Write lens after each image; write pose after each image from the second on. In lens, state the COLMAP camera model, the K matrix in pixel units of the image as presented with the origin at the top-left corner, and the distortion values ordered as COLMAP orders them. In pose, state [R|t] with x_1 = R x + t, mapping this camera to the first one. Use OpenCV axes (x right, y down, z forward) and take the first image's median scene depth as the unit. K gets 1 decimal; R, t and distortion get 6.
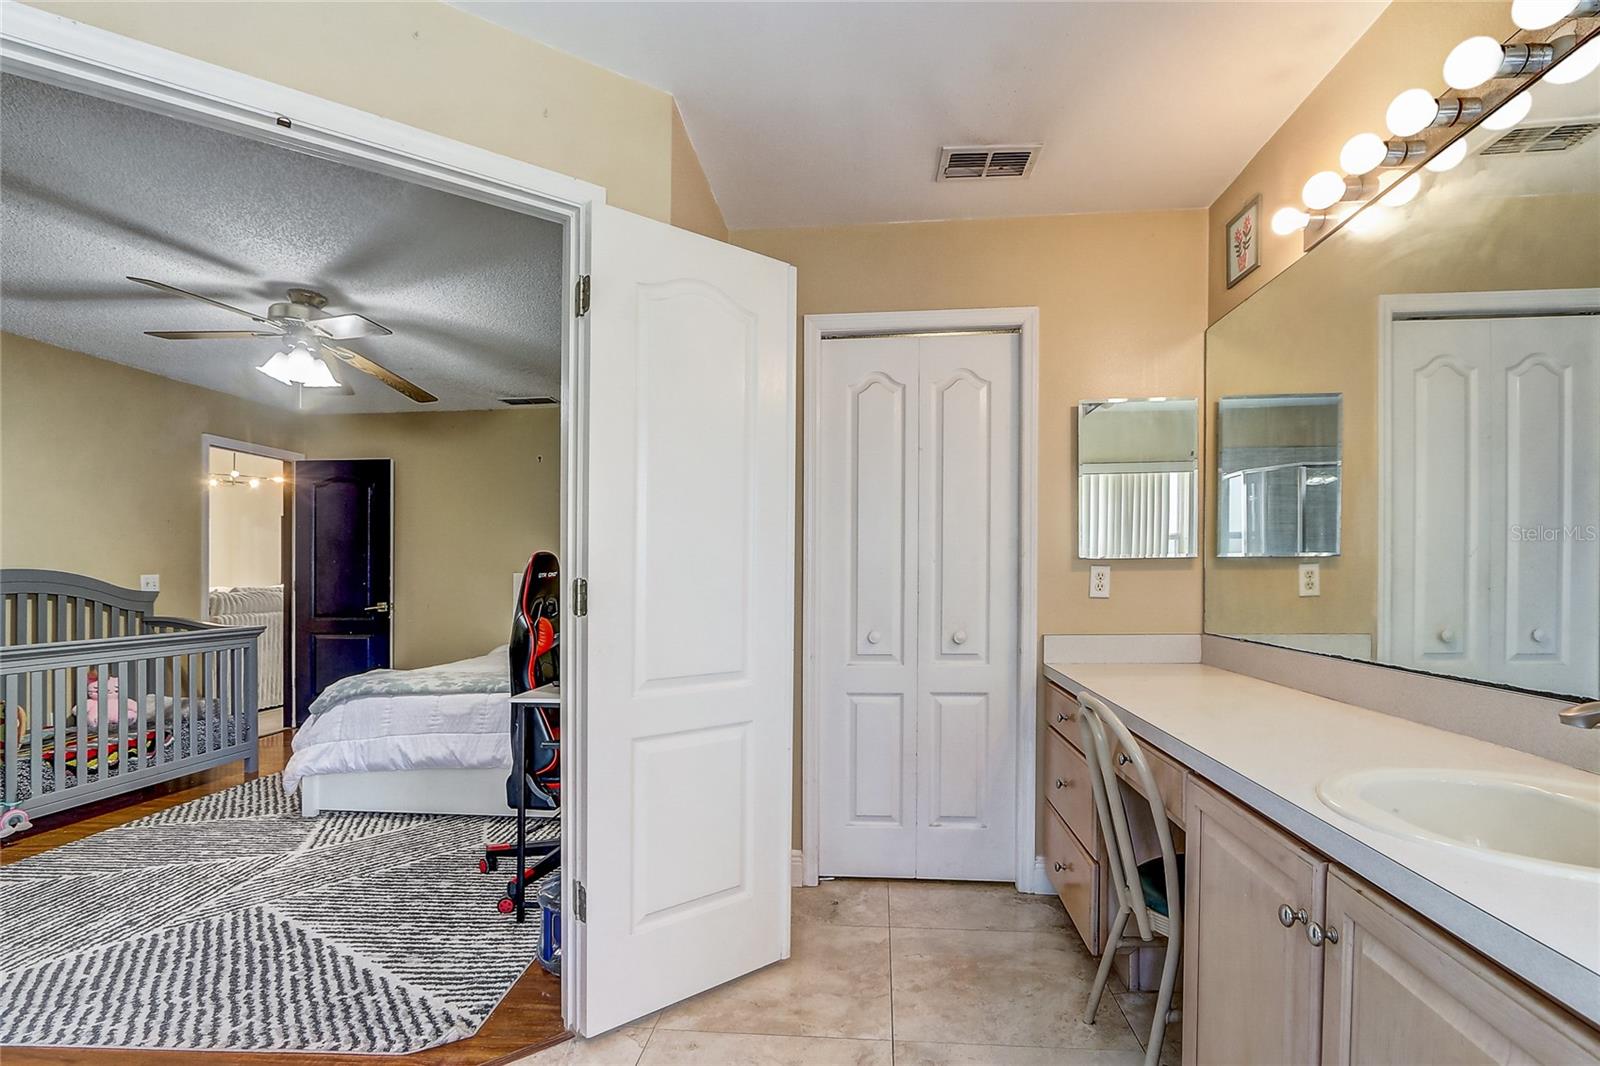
lens RADIAL K [[751.3, 0, 810.4], [0, 751.3, 579.7], [0, 0, 1]] dist [-0.017329, 0.001400]
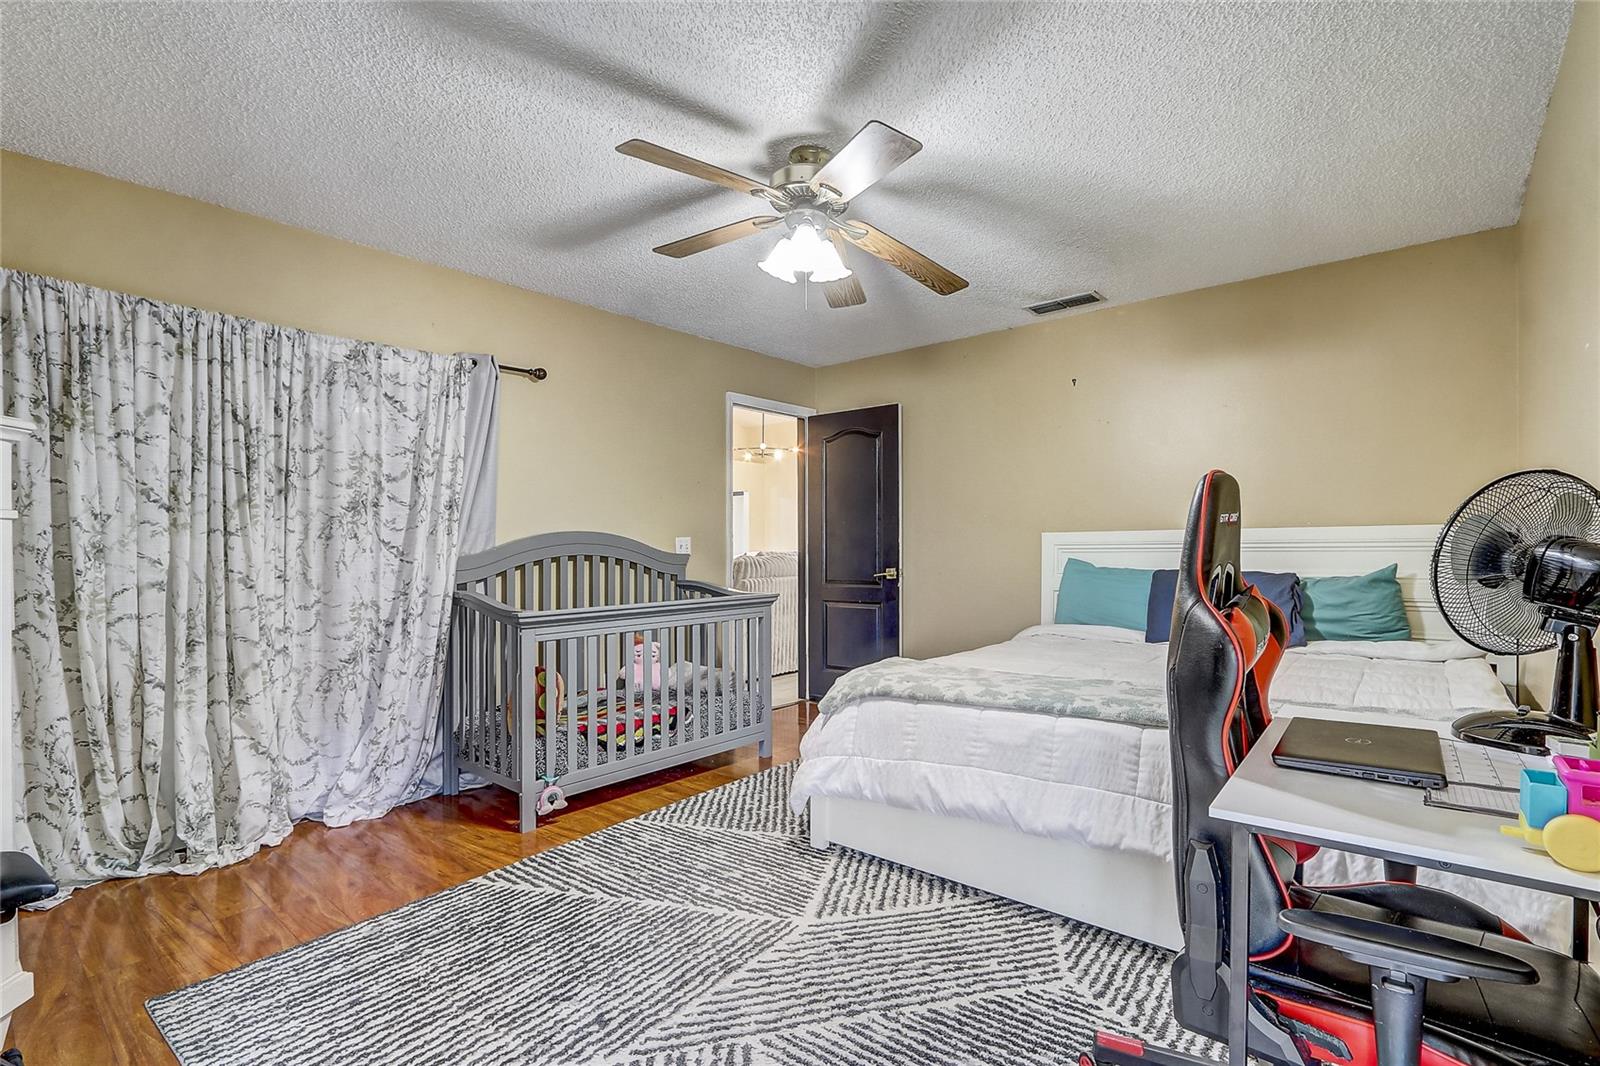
lens RADIAL K [[751.3, 0, 803.7], [0, 751.3, 542.6], [0, 0, 1]] dist [-0.017329, 0.001400]
pose [[0.814571, -0.007032, -0.580021, -0.236322], [0.003798, 0.999970, -0.006791, 0.009610], [0.580051, 0.003329, 0.814573, 0.362775]]
